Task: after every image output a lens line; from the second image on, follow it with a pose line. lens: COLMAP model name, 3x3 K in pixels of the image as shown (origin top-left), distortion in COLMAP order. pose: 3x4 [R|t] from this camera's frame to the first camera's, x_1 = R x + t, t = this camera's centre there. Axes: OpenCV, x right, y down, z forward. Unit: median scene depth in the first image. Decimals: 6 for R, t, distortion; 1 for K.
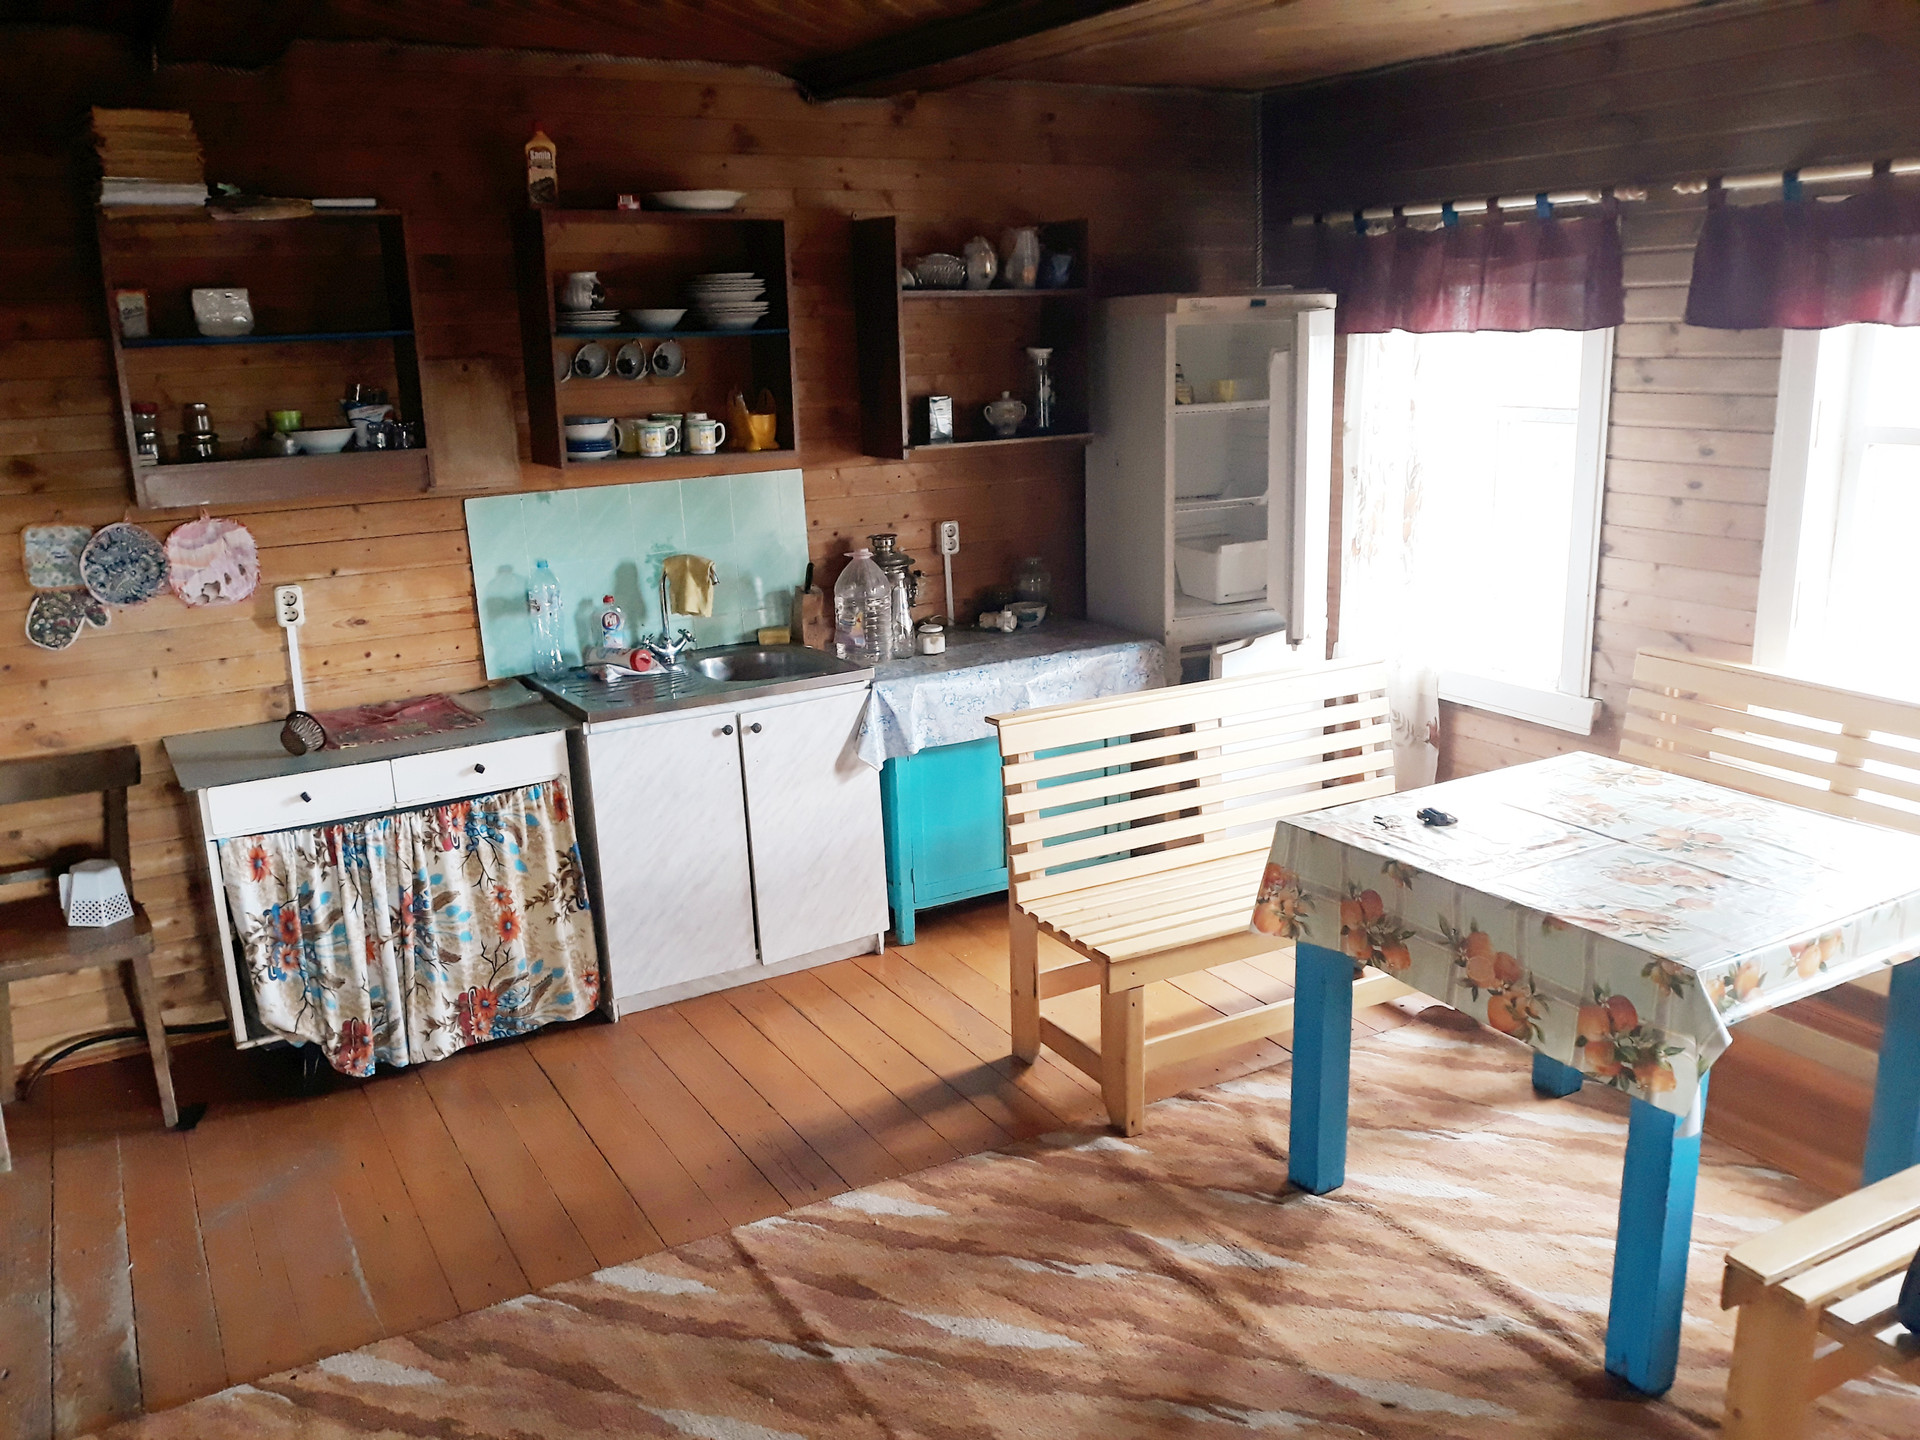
lens RADIAL K [[1576.1, 0, 957.5], [0, 1576.1, 716.0], [0, 0, 1]] dist [-0.010246, -0.006944]
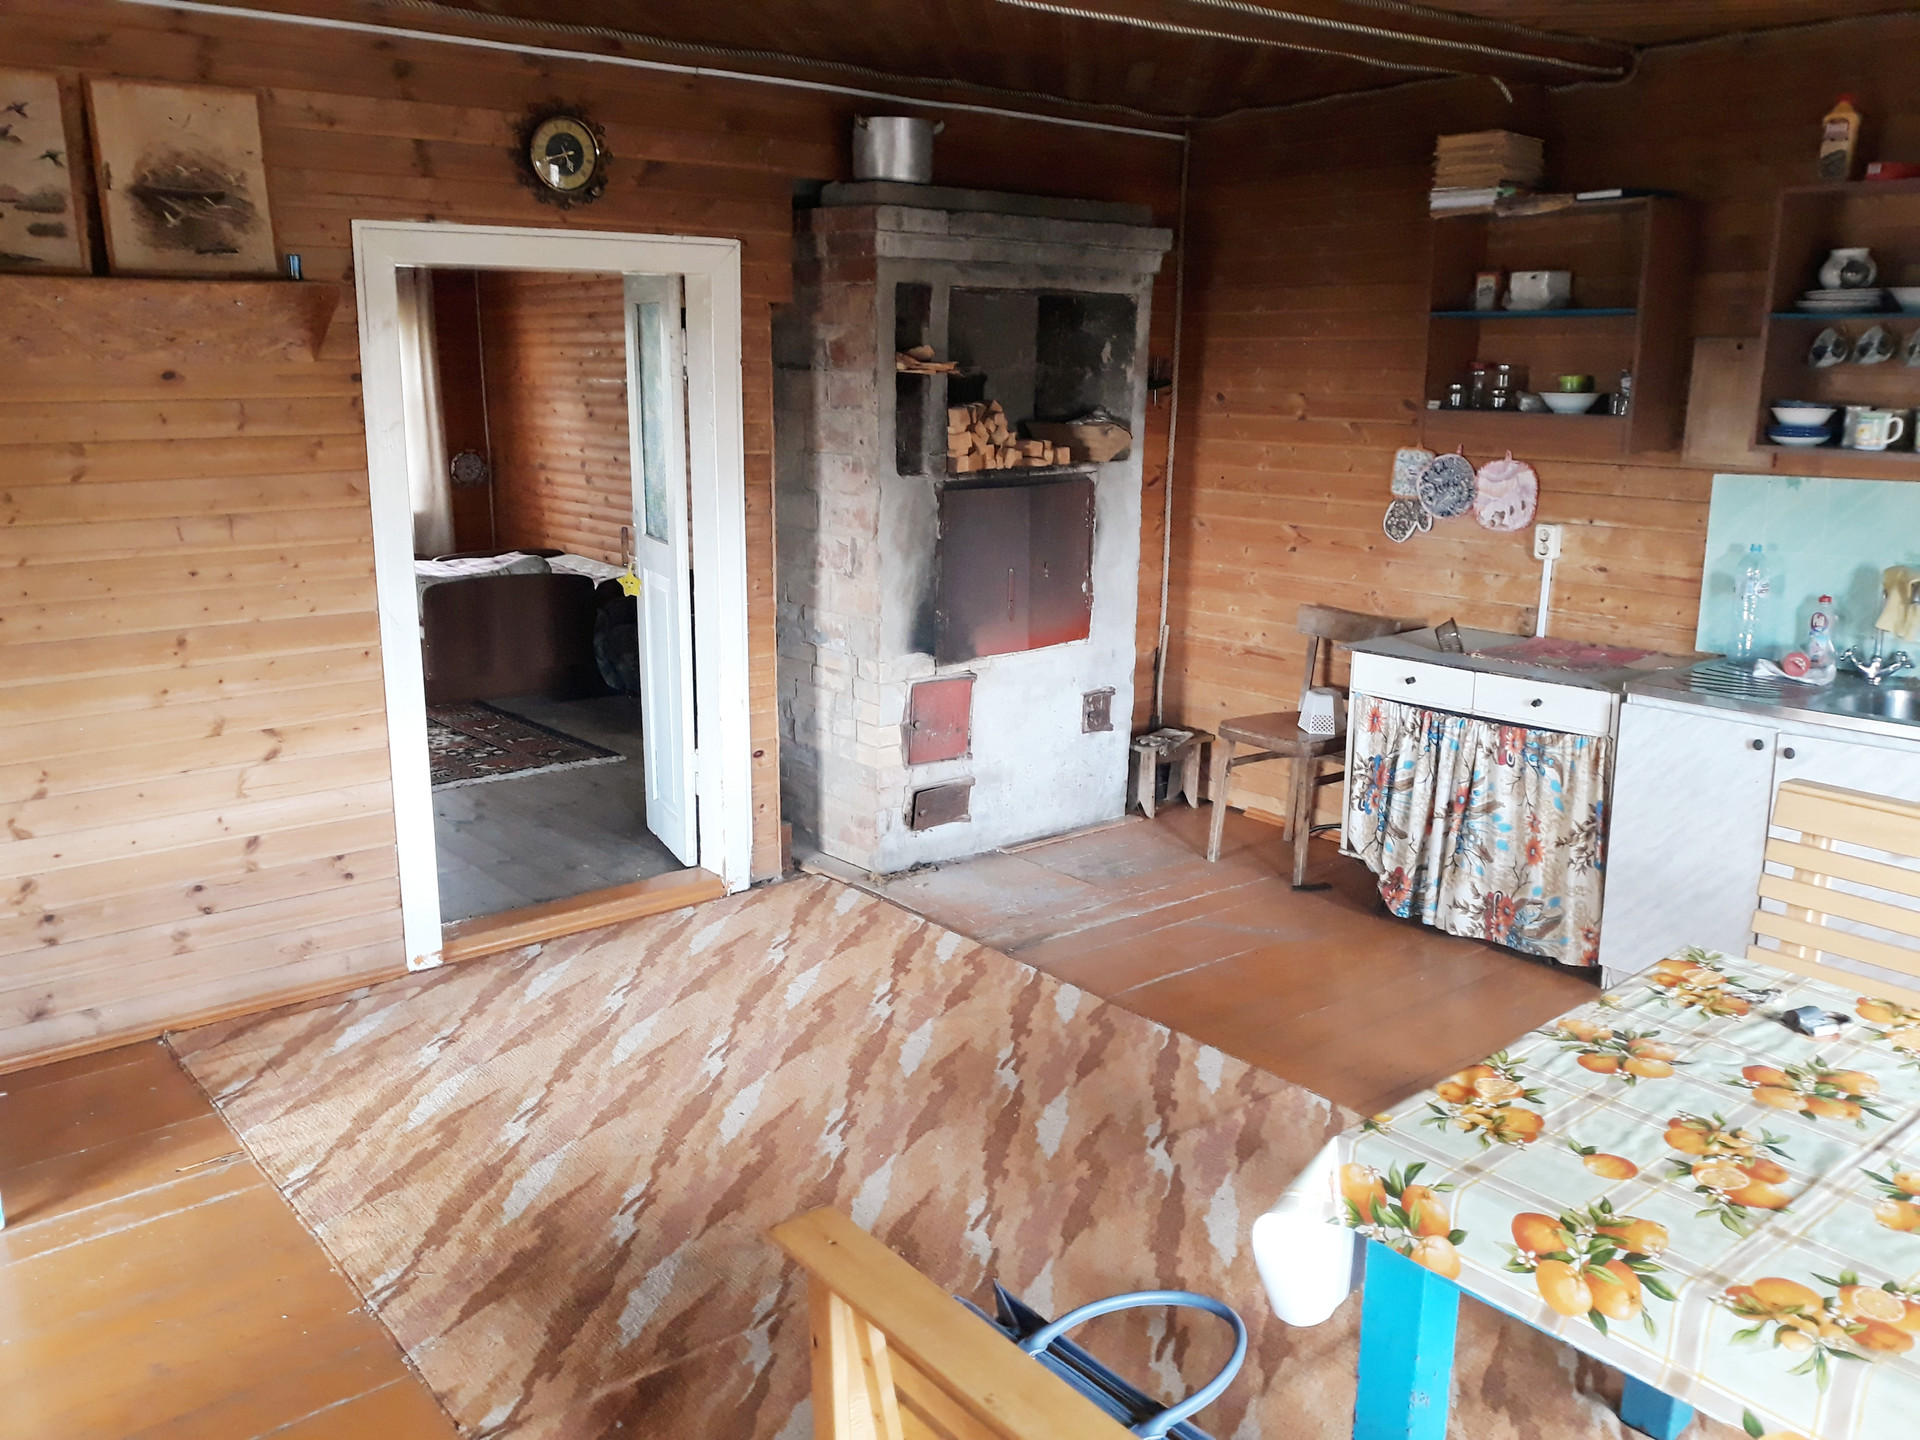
lens RADIAL K [[1576.1, 0, 957.5], [0, 1576.1, 716.0], [0, 0, 1]] dist [-0.010246, -0.006944]
pose [[0.164061, 0.254391, -0.953084, 0.697349], [-0.240099, 0.947418, 0.211548, -0.095846], [0.956784, 0.194127, 0.216513, 0.374276]]
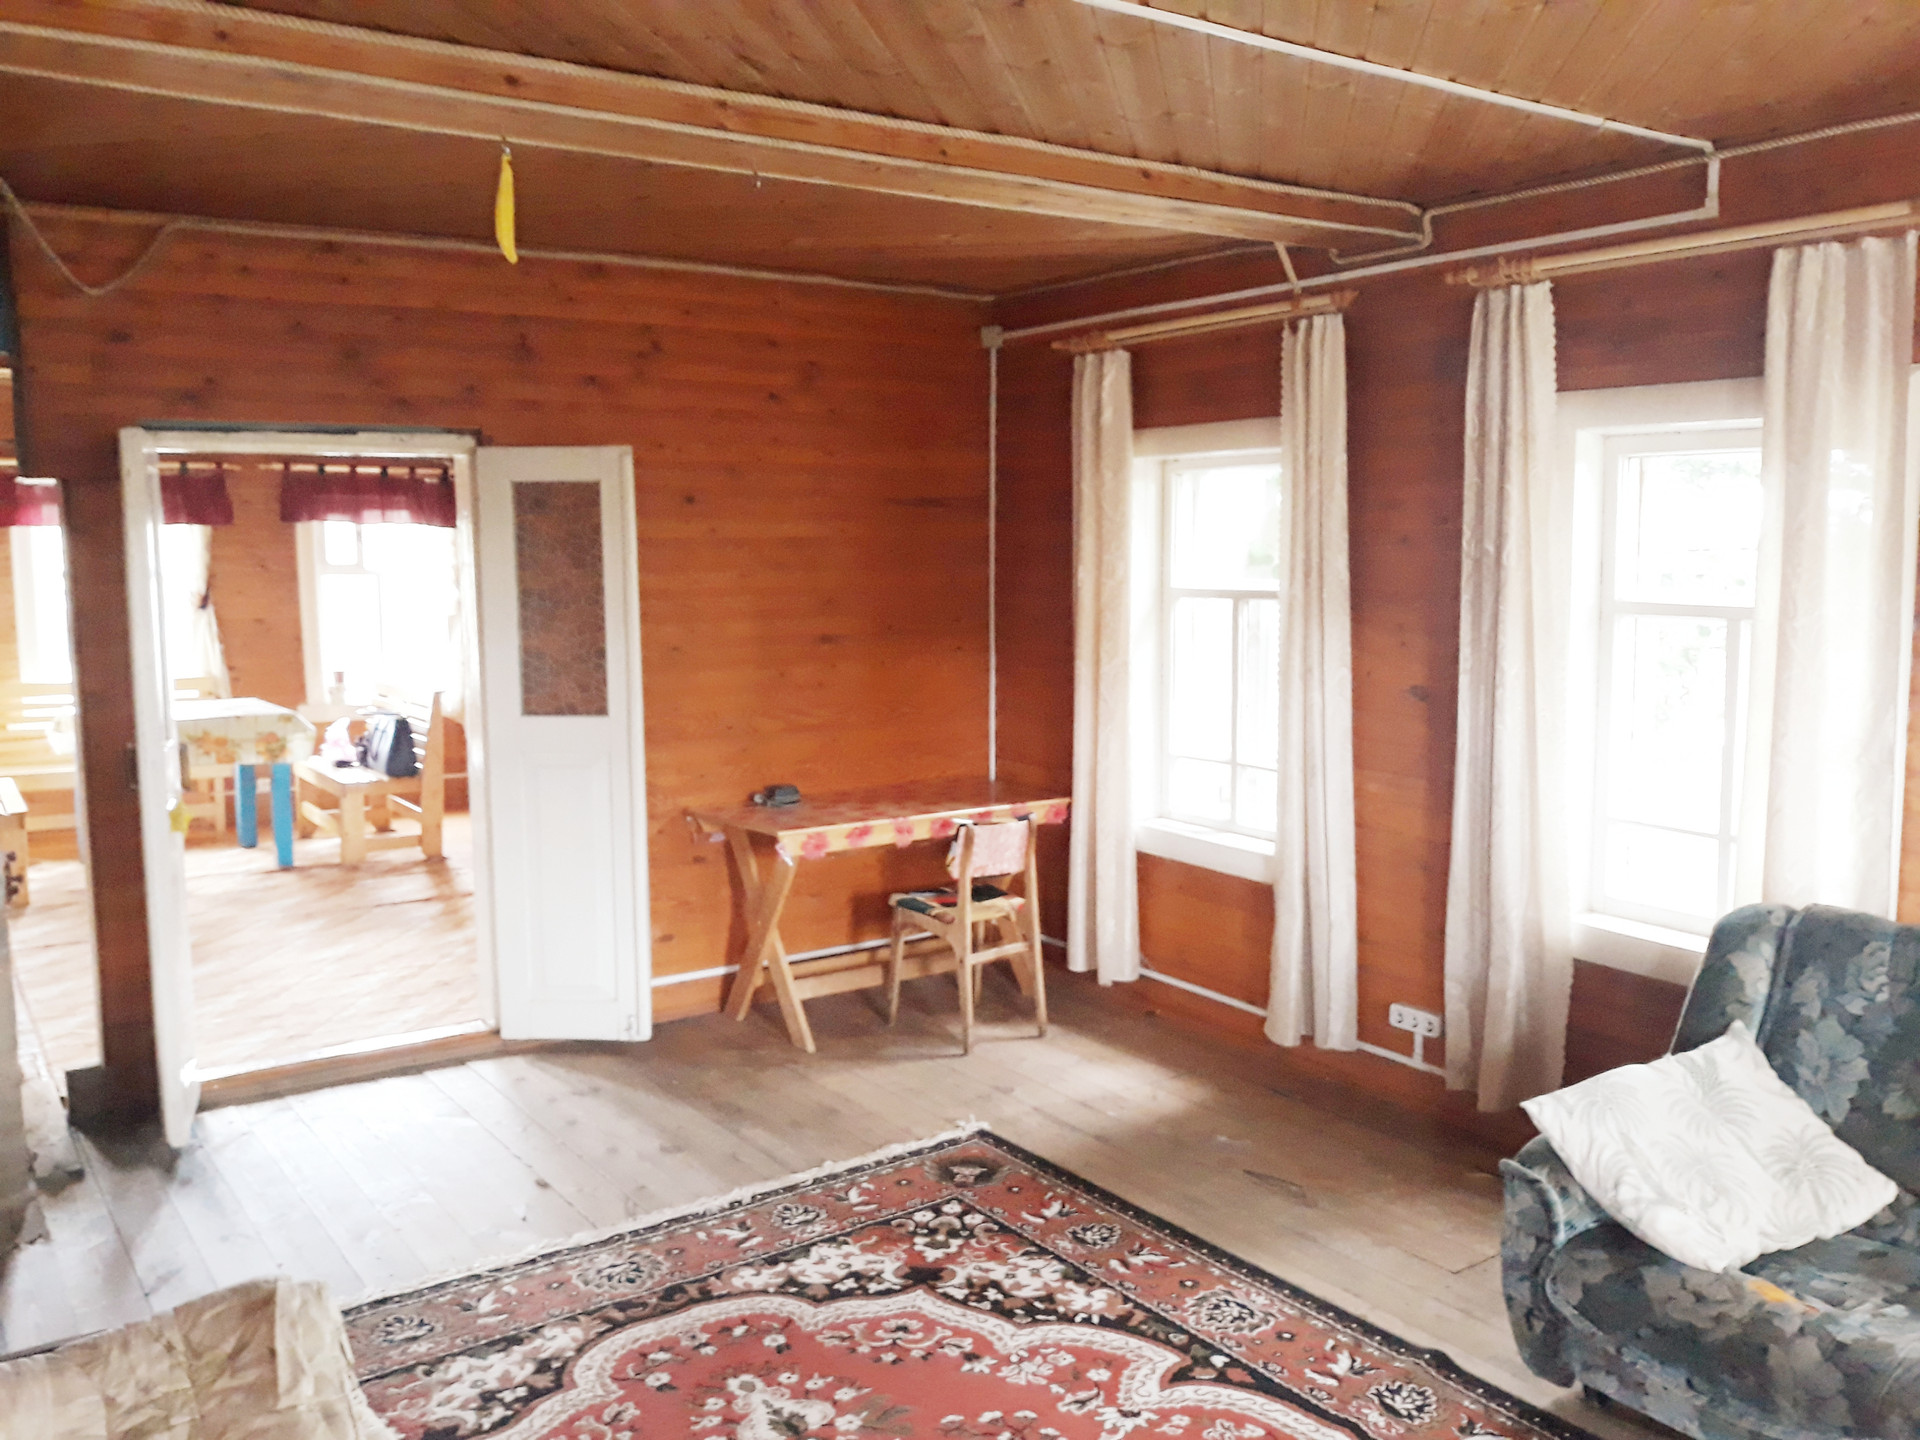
lens RADIAL K [[1576.1, 0, 957.5], [0, 1576.1, 716.0], [0, 0, 1]] dist [-0.010246, -0.006944]
pose [[-0.083042, -0.092458, 0.992248, -1.825027], [0.235514, 0.965661, 0.109691, 0.082901], [-0.968317, 0.242797, -0.058416, -0.098674]]
